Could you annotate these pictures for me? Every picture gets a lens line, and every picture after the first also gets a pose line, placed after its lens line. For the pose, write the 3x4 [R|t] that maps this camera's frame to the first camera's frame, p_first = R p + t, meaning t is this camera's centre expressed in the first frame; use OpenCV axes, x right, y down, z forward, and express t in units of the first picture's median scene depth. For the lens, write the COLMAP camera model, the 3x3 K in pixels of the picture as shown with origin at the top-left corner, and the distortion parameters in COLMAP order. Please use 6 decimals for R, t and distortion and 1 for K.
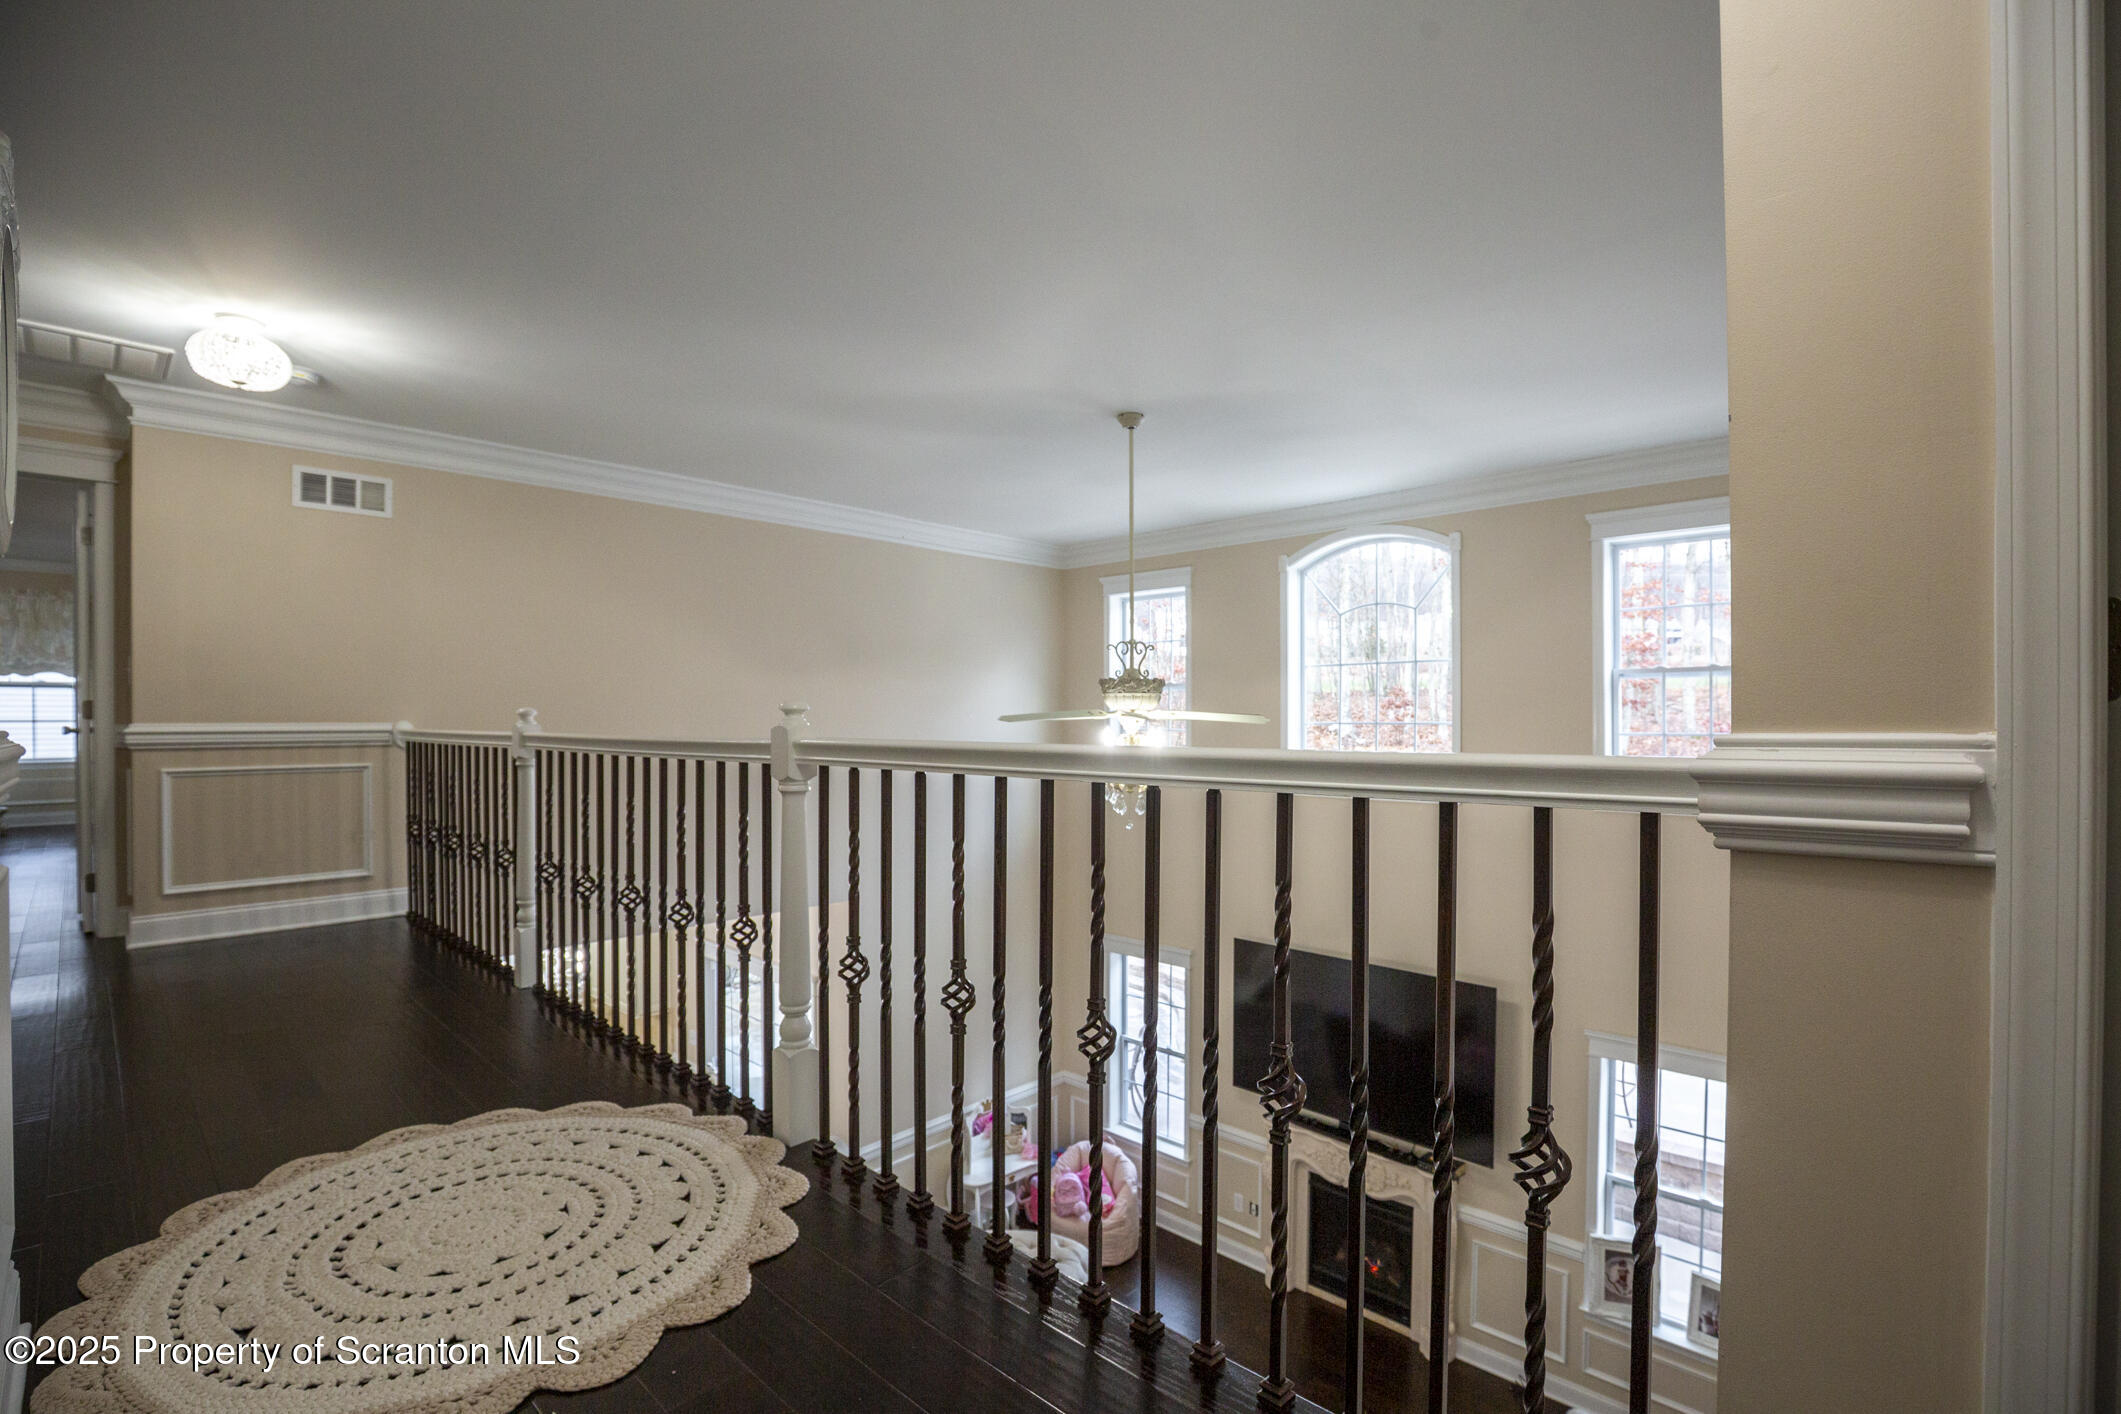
lens RADIAL K [[968.6, 0, 1091.0], [0, 968.6, 721.8], [0, 0, 1]] dist [-0.026848, 0.001155]
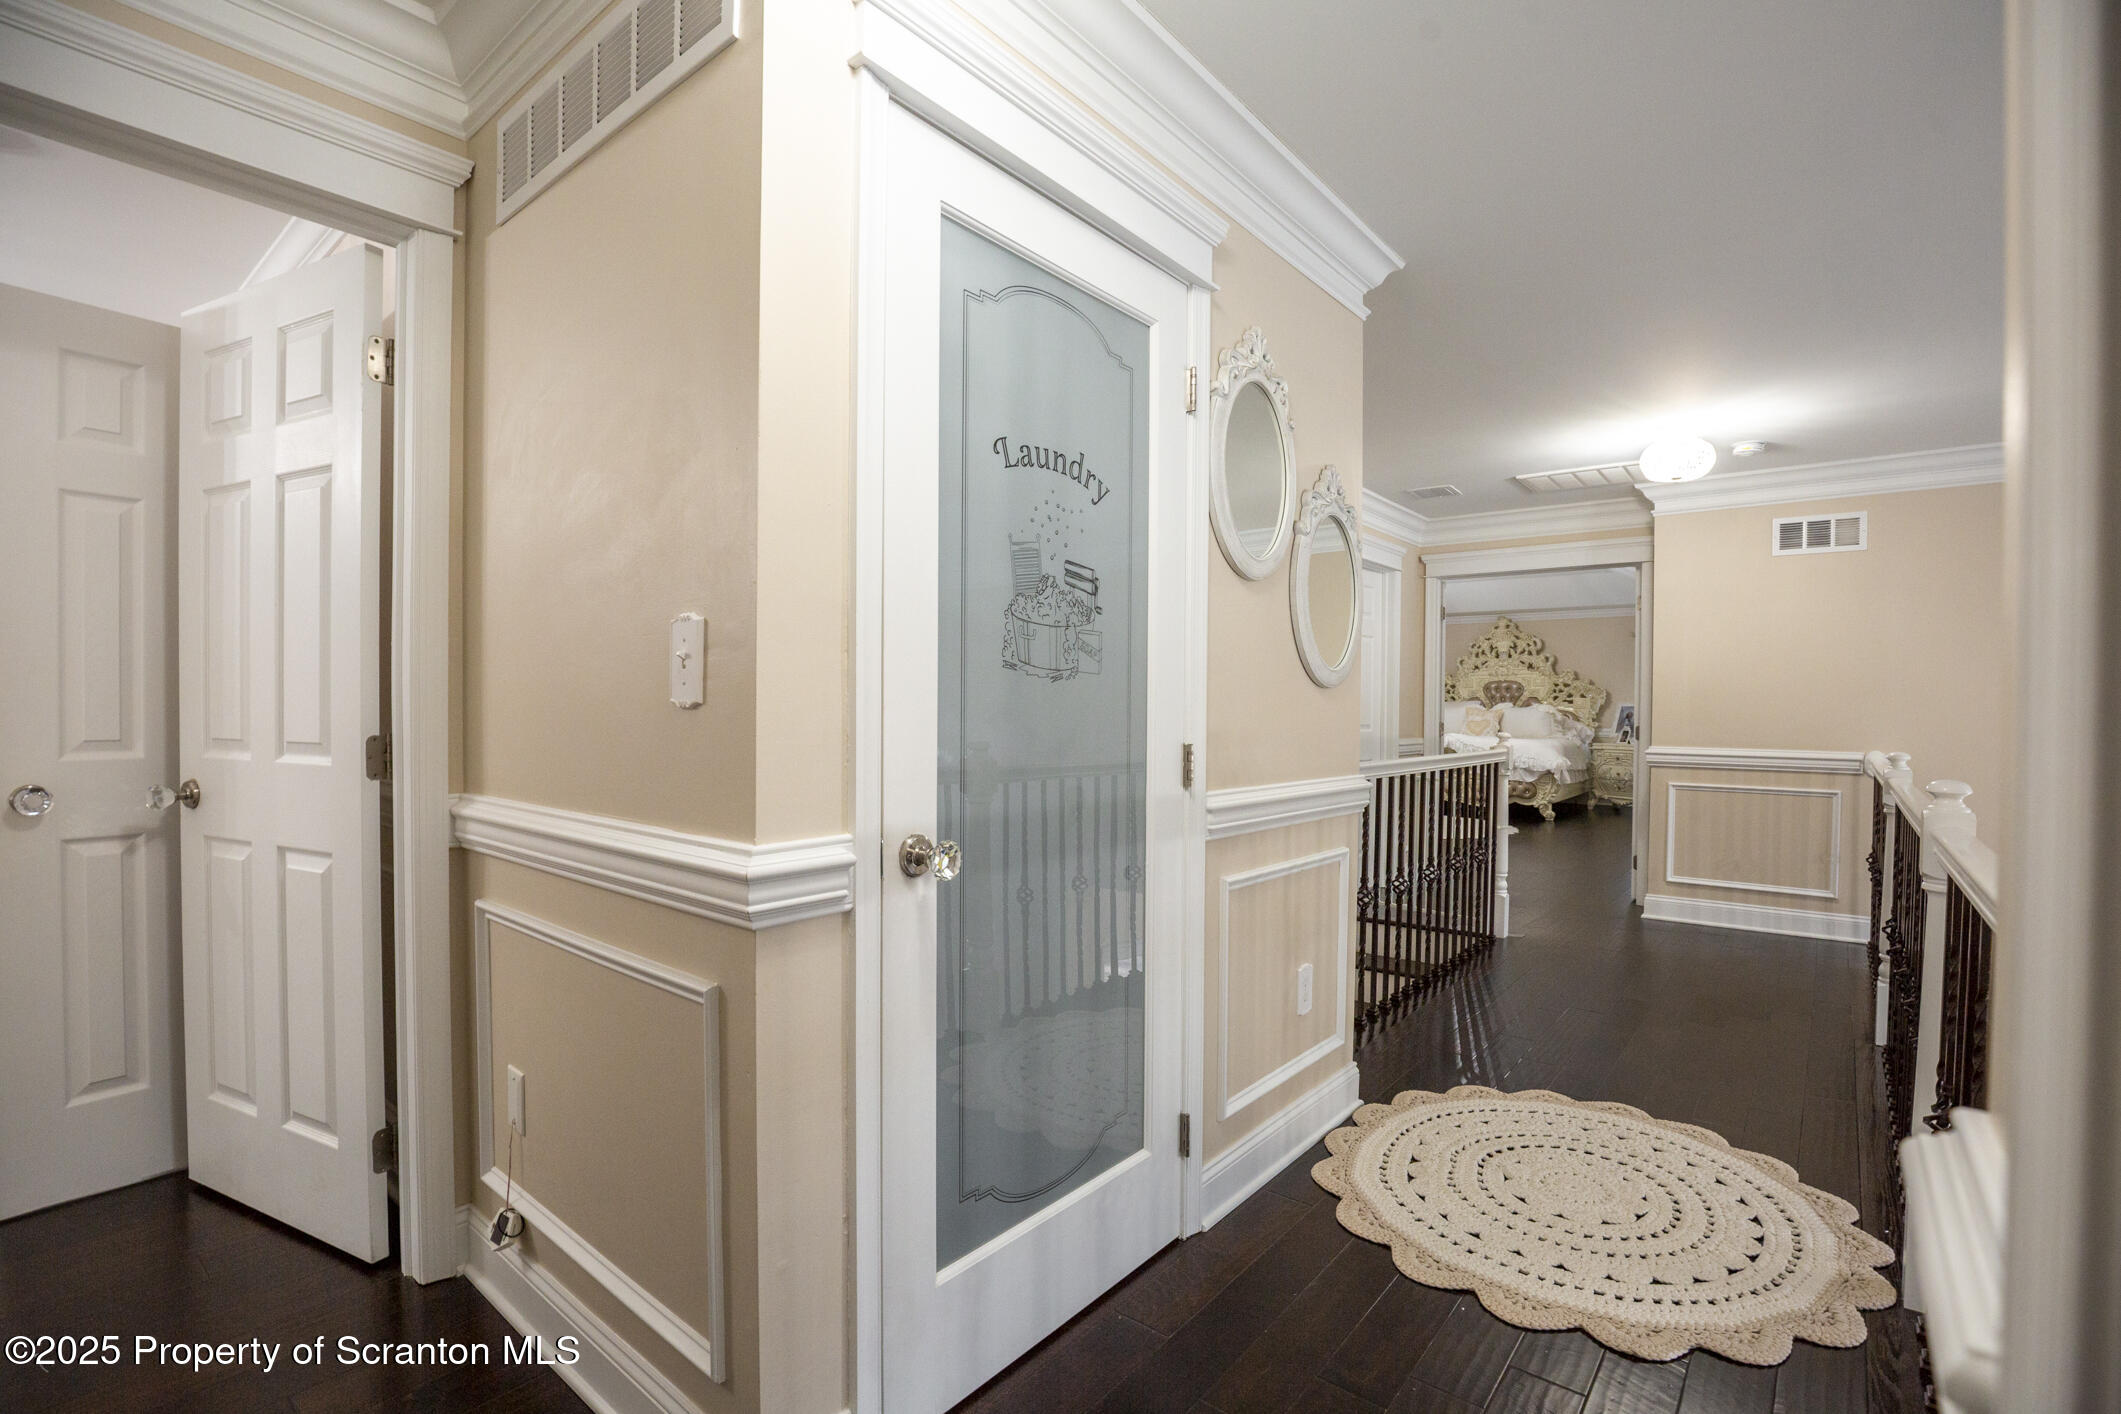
lens RADIAL K [[968.6, 0, 1075.2], [0, 968.6, 719.3], [0, 0, 1]] dist [-0.026848, 0.001155]
pose [[0.070104, 0.014600, -0.997433, 0.252843], [-0.012813, 0.999824, 0.013734, -0.043642], [0.997457, 0.011817, 0.070279, 0.112807]]
